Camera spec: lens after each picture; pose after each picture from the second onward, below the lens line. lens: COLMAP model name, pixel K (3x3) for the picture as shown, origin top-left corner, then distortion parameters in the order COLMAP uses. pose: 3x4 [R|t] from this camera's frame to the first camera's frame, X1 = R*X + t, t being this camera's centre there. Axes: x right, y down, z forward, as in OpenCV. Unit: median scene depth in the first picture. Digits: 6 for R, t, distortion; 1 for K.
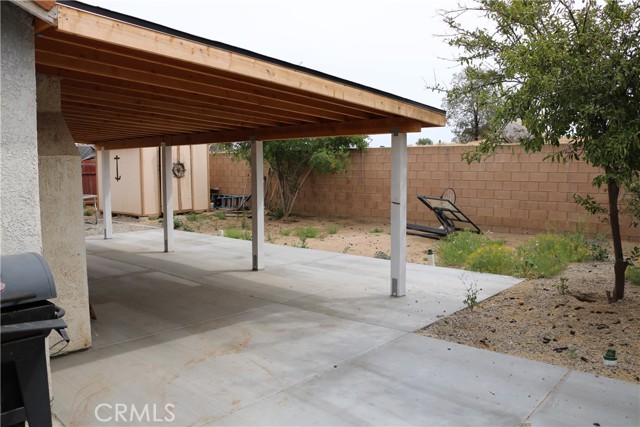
lens RADIAL K [[539.0, 0, 320.0], [0, 539.0, 213.5], [0, 0, 1]] dist [-0.065483, 0.009146]
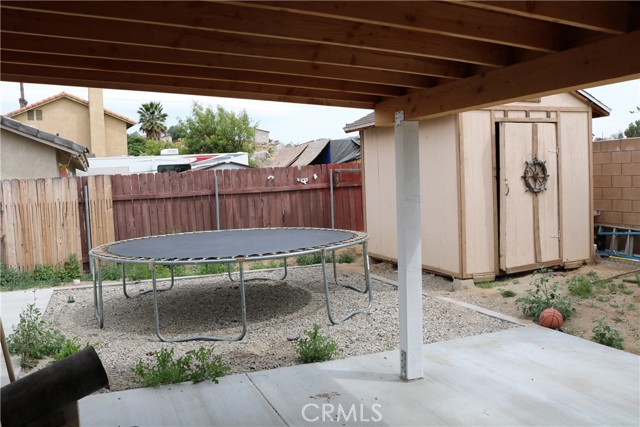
lens RADIAL K [[493.3, 0, 320.0], [0, 493.3, 213.5], [0, 0, 1]] dist [0.000718, 0.000681]
pose [[0.904127, 0.012559, -0.427080, -0.248136], [-0.016359, 0.999852, -0.005231, -0.043855], [0.426951, 0.011716, 0.904199, 0.533457]]
